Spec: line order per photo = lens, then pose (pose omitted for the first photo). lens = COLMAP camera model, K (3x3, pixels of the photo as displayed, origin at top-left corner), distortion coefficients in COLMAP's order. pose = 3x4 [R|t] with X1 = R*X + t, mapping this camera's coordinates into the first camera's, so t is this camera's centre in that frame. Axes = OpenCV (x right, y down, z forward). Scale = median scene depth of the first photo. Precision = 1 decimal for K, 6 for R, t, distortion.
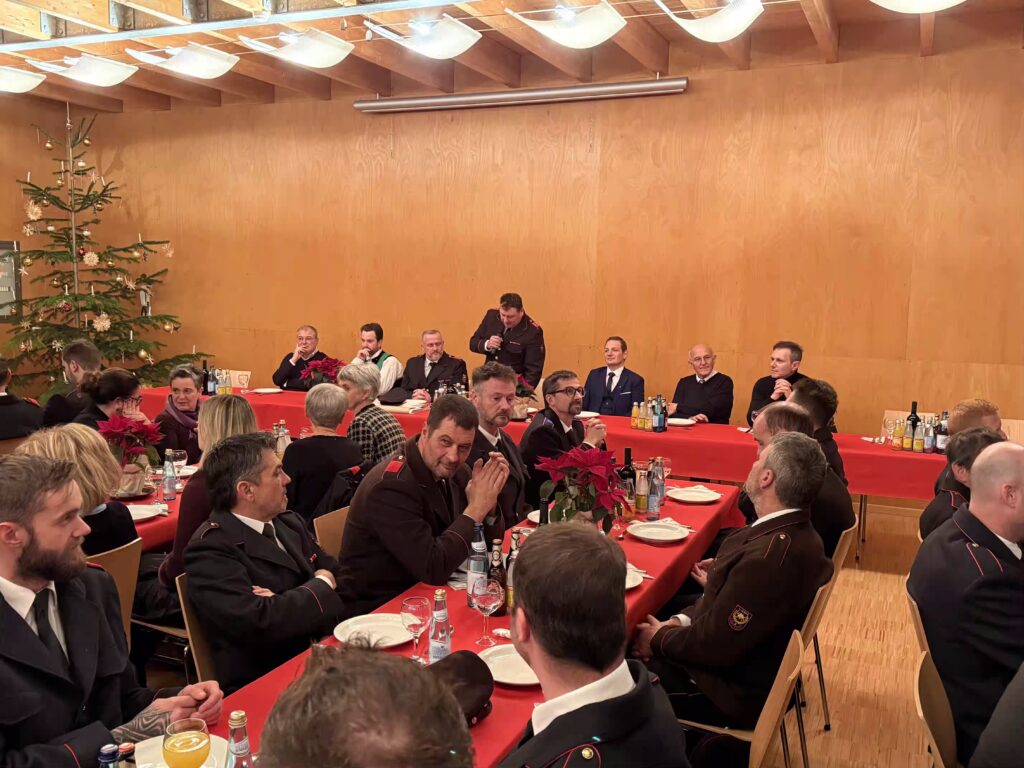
lens RADIAL K [[939.0, 0, 509.1], [0, 939.0, 386.8], [0, 0, 1]] dist [0.042436, 0.000000]
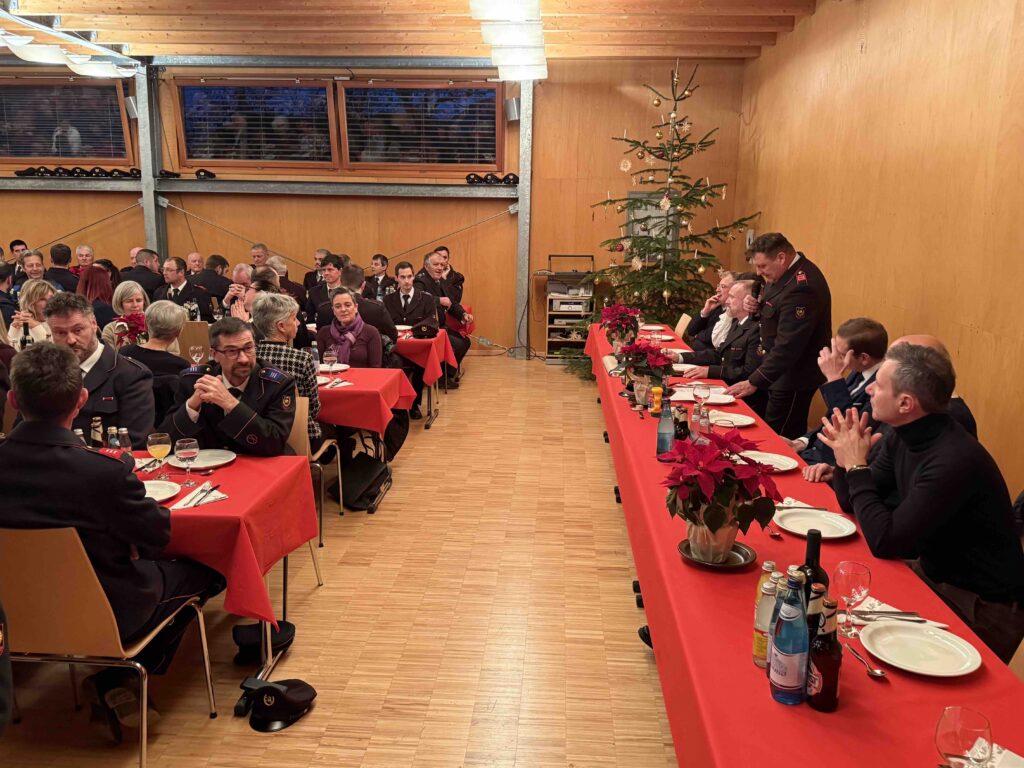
lens RADIAL K [[844.6, 0, 501.8], [0, 844.6, 387.1], [0, 0, 1]] dist [0.052727, -0.042022]
pose [[0.339922, 0.172805, -0.924441, 0.489839], [-0.117026, 0.983106, 0.140739, -0.048922], [0.933144, 0.060343, 0.354402, 0.556035]]
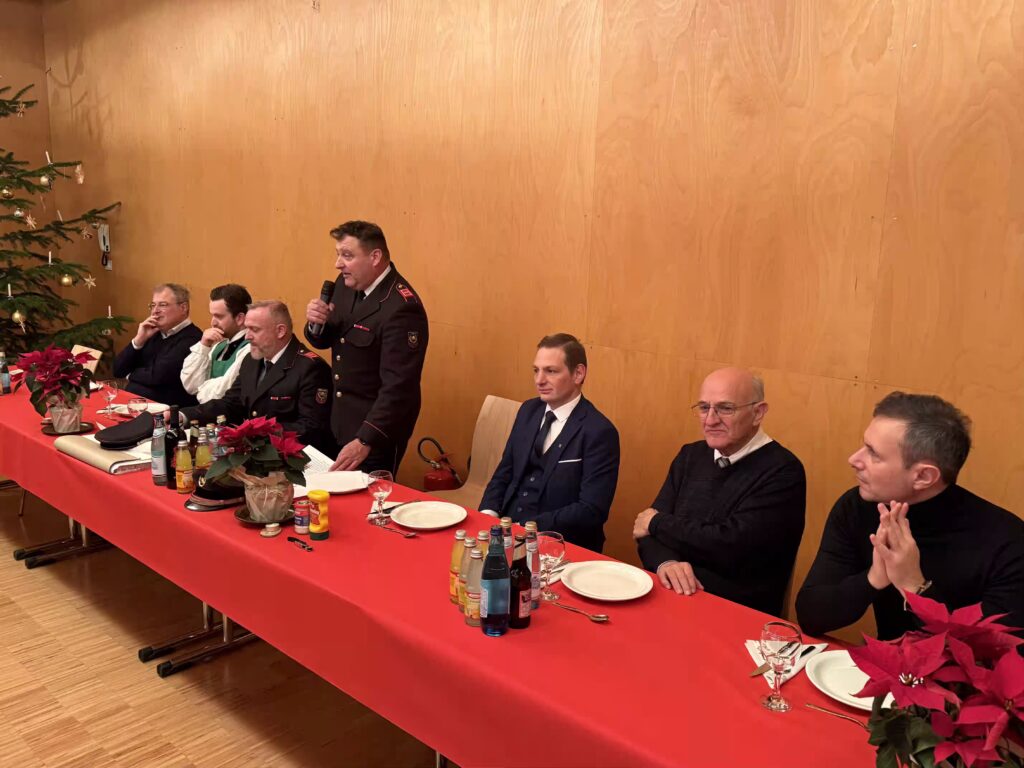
lens RADIAL K [[844.6, 0, 513.0], [0, 844.6, 380.9], [0, 0, 1]] dist [0.052727, -0.042022]
pose [[0.944757, 0.067622, -0.320721, 0.204852], [-0.050849, 0.996878, 0.060396, -0.049620], [0.323804, -0.040751, 0.945246, 0.558398]]
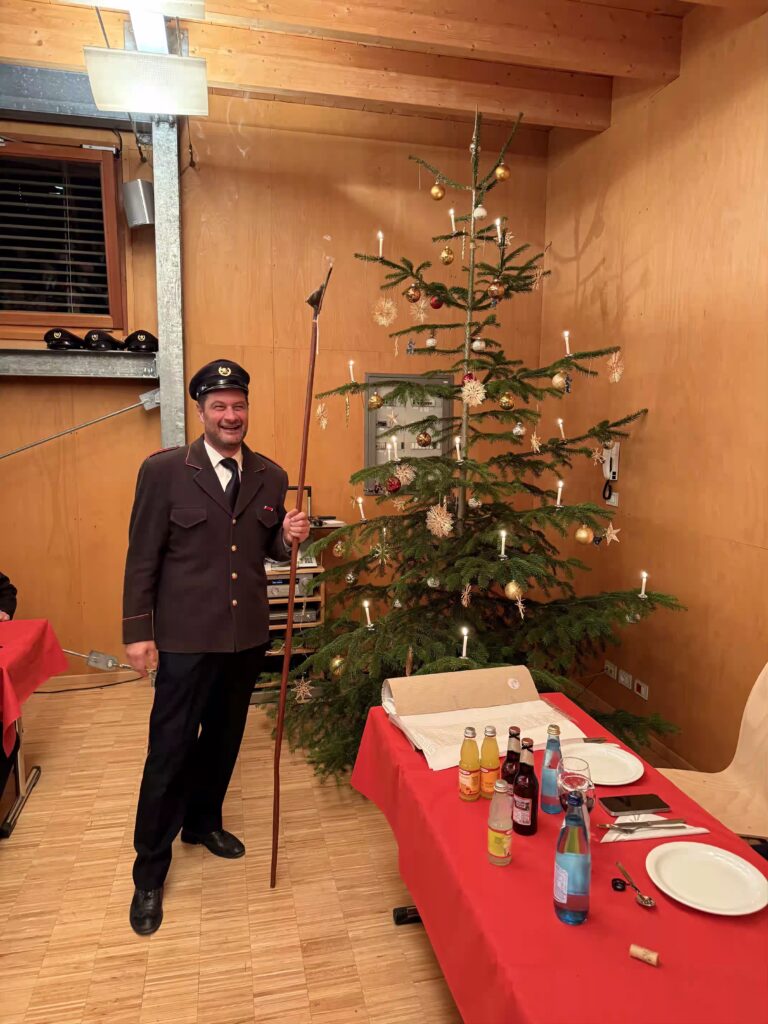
lens RADIAL K [[729.2, 0, 388.2], [0, 729.2, 511.8], [0, 0, 1]] dist [0.047072, -0.041260]
pose [[0.603115, 0.091397, -0.792401, -0.159761], [-0.095910, 0.994516, 0.041710, -0.091818], [0.791867, 0.050843, 0.608573, 0.812487]]
